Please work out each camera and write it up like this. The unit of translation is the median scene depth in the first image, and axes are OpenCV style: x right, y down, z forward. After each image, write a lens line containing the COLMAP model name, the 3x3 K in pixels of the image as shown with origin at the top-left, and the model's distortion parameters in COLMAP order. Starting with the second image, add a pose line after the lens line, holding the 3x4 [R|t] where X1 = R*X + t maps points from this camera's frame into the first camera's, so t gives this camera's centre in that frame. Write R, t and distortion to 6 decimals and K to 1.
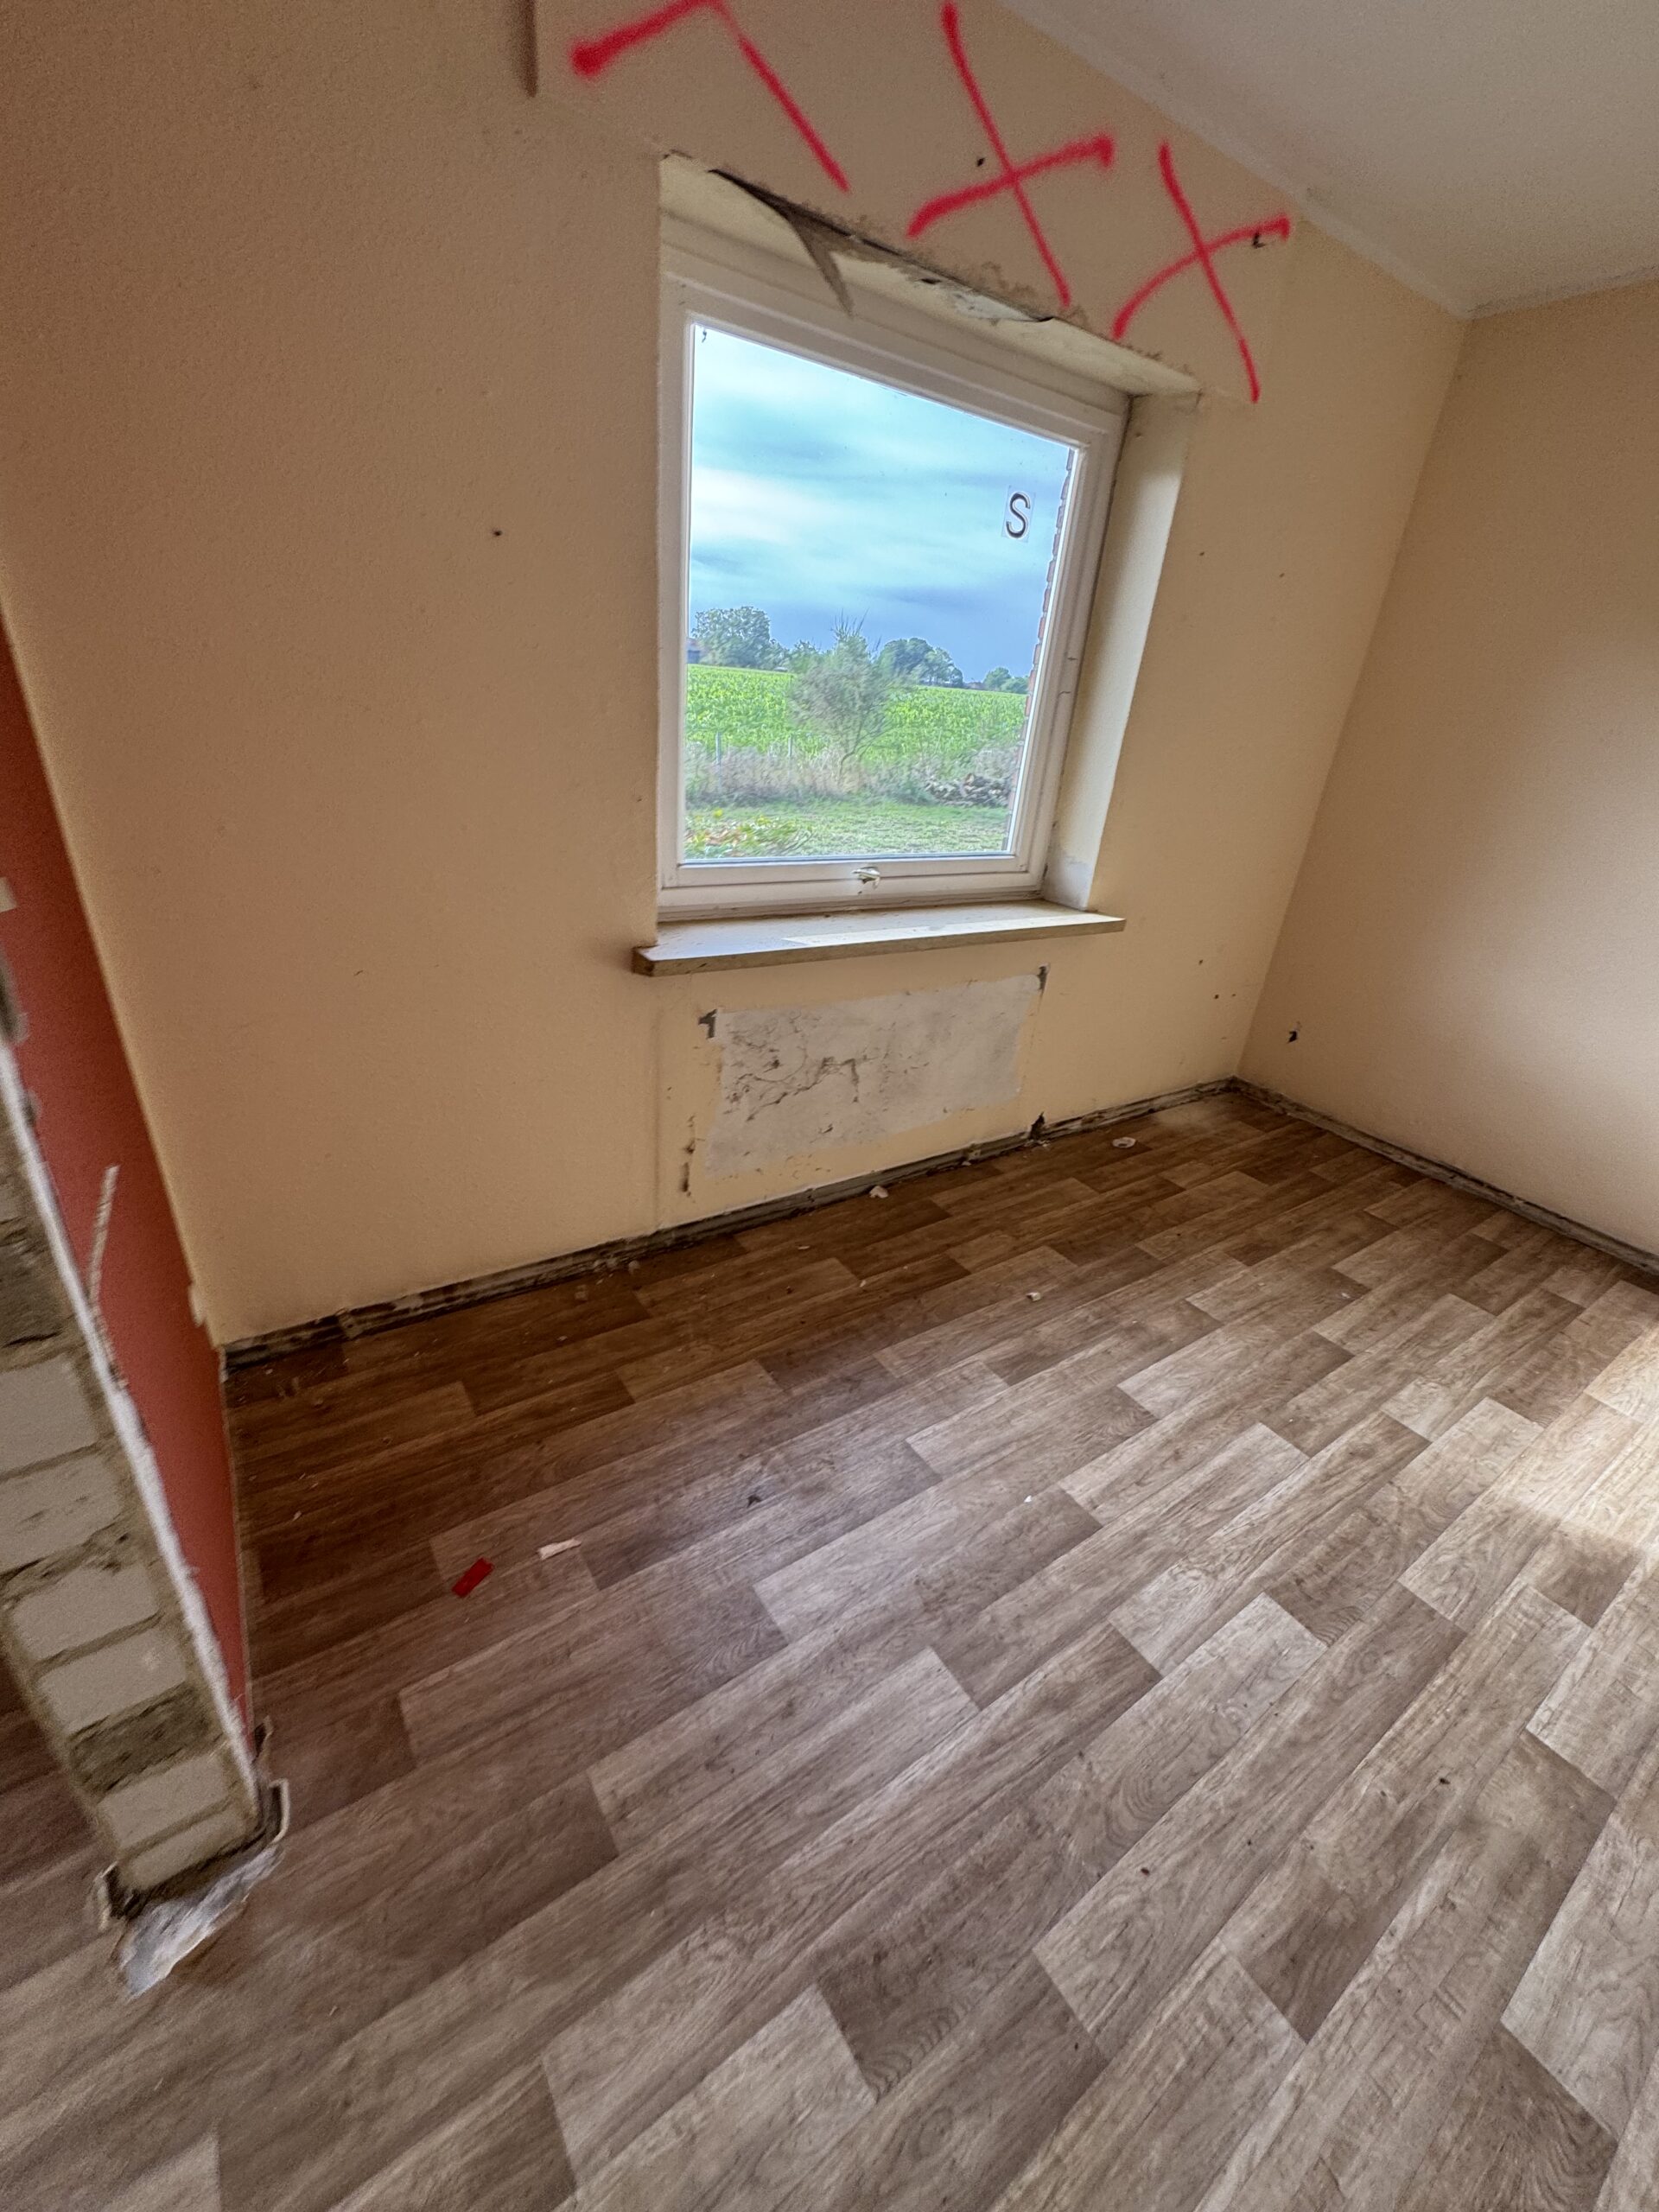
lens RADIAL K [[879.8, 0, 825.4], [0, 879.8, 1109.2], [0, 0, 1]] dist [-0.001414, -0.000212]
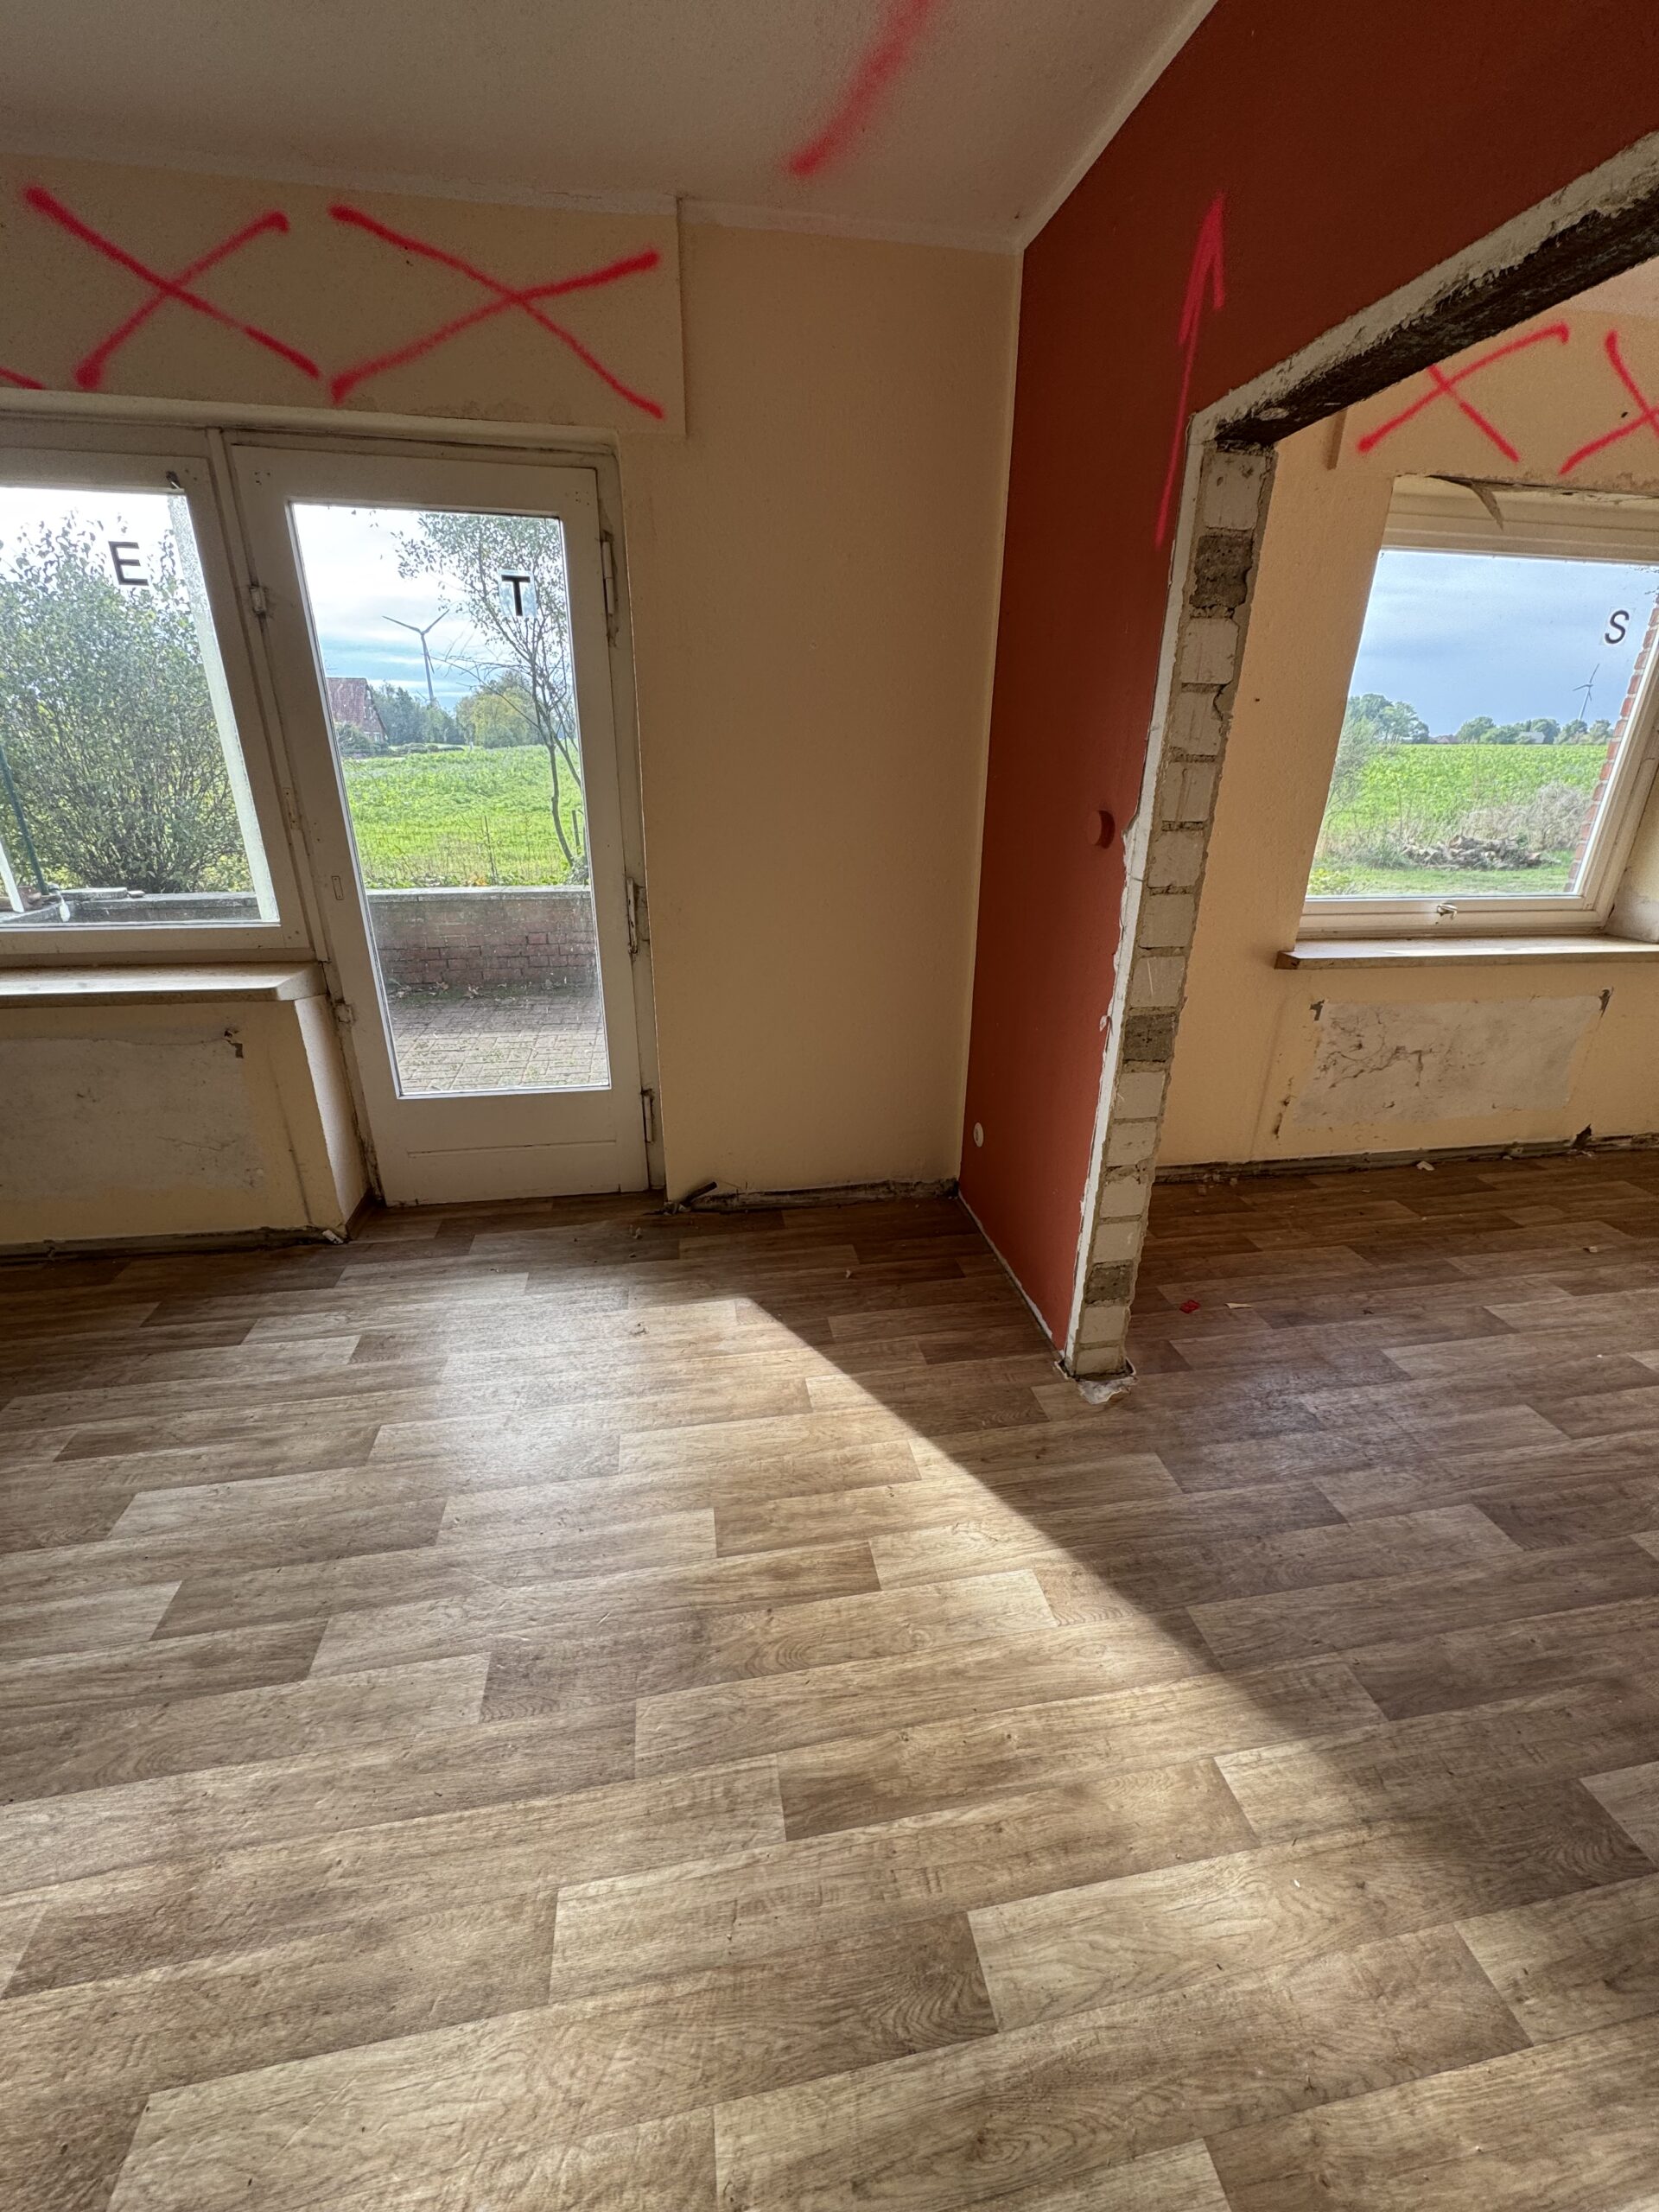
lens RADIAL K [[881.1, 0, 830.7], [0, 881.1, 1106.0], [0, 0, 1]] dist [-0.001273, 0.000365]
pose [[0.911298, 0.086511, -0.402556, -0.239886], [-0.119011, 0.991291, -0.056381, 0.207494], [0.394172, 0.099288, 0.913657, -0.524204]]
